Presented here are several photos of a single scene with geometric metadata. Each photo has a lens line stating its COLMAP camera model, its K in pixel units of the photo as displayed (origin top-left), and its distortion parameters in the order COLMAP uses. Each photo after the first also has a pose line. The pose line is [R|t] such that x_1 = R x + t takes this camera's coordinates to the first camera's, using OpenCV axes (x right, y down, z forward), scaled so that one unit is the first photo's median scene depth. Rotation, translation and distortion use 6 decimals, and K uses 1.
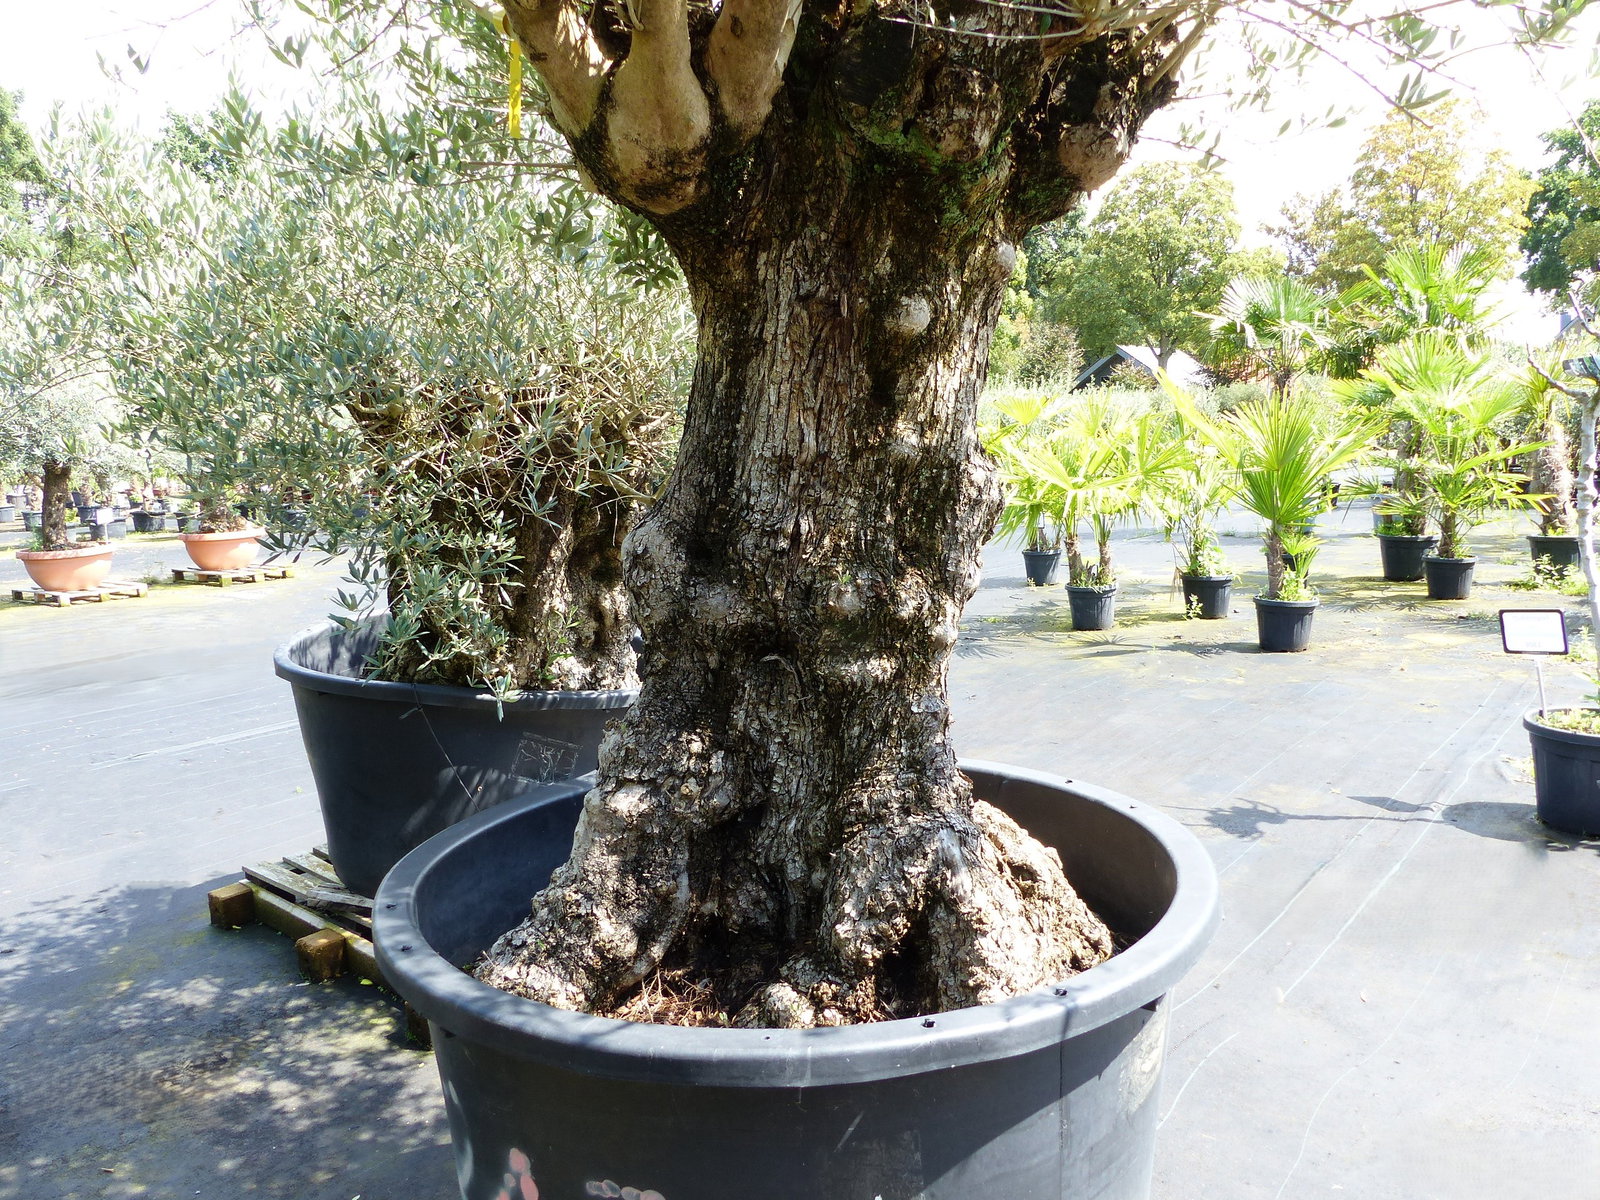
lens RADIAL K [[1202.1, 0, 812.0], [0, 1202.1, 601.6], [0, 0, 1]] dist [-0.016774, -0.004829]
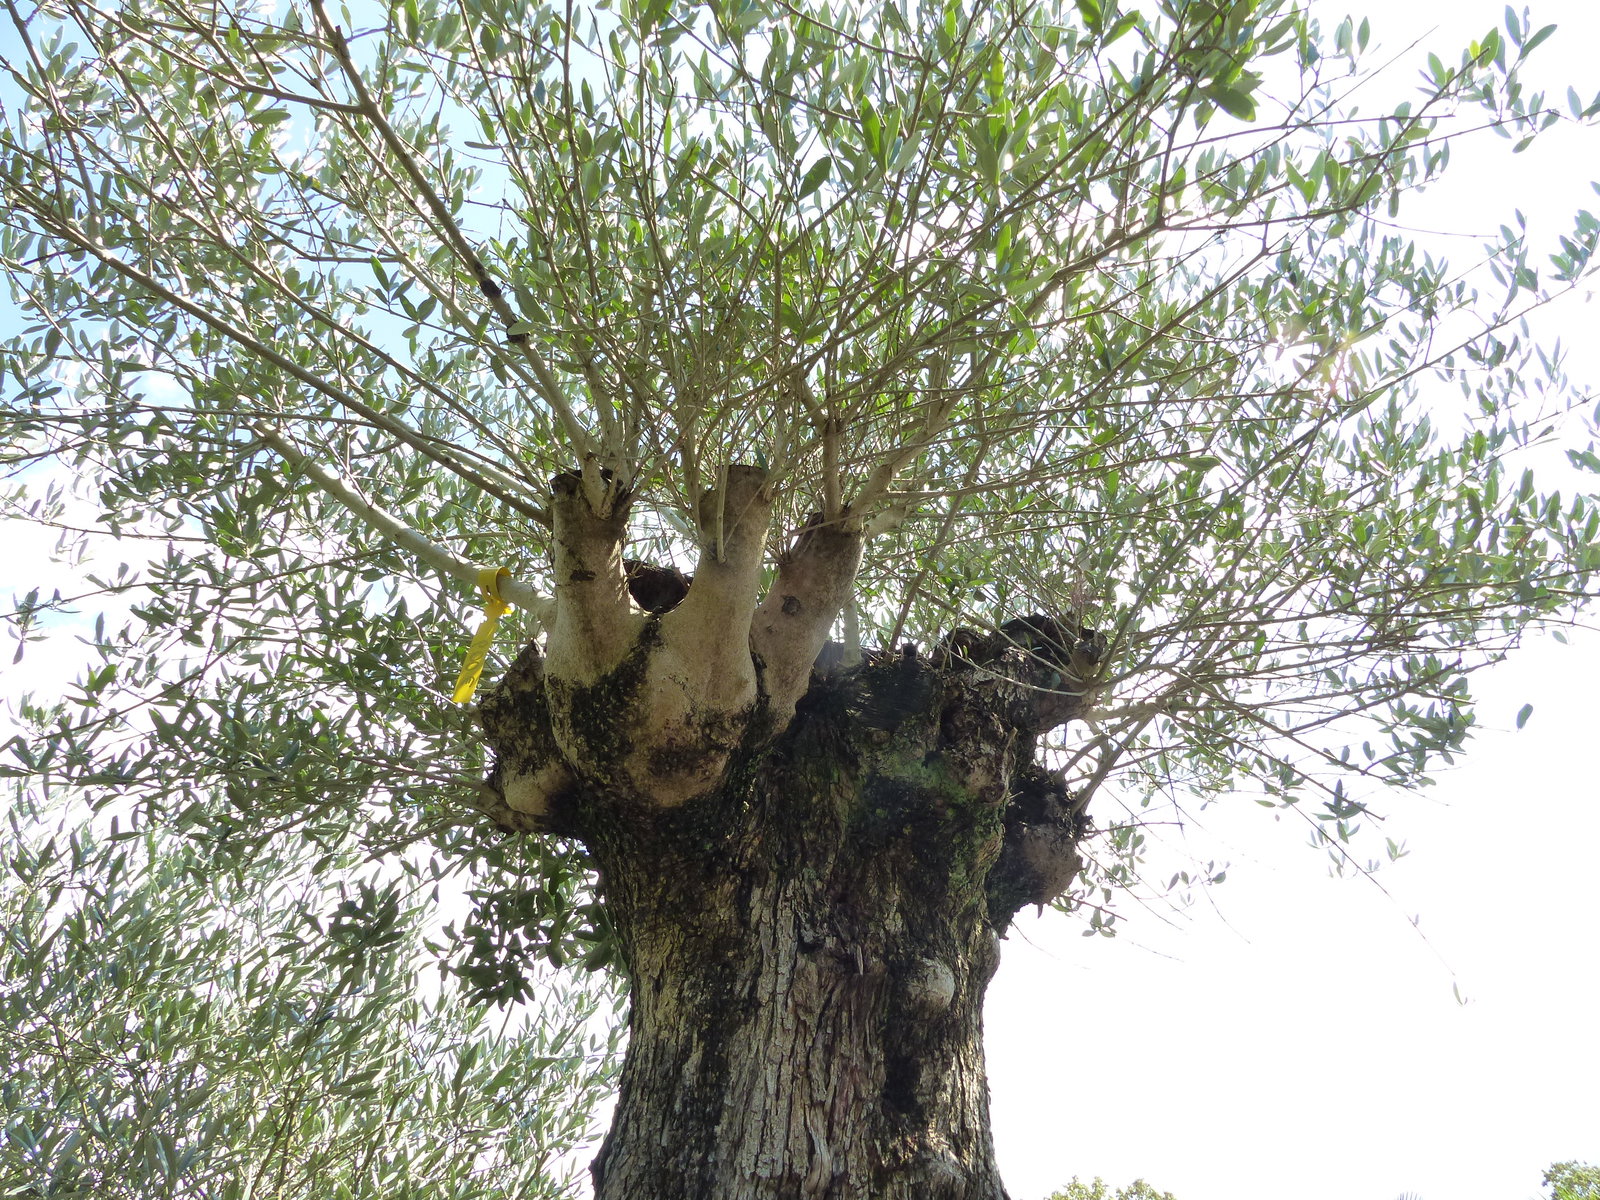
lens RADIAL K [[1202.1, 0, 812.0], [0, 1202.1, 601.6], [0, 0, 1]] dist [-0.016774, -0.004829]
pose [[0.912440, 0.199388, 0.357349, -0.316903], [0.141210, 0.666206, -0.732277, 0.155951], [-0.384075, 0.718620, 0.579717, 0.396916]]
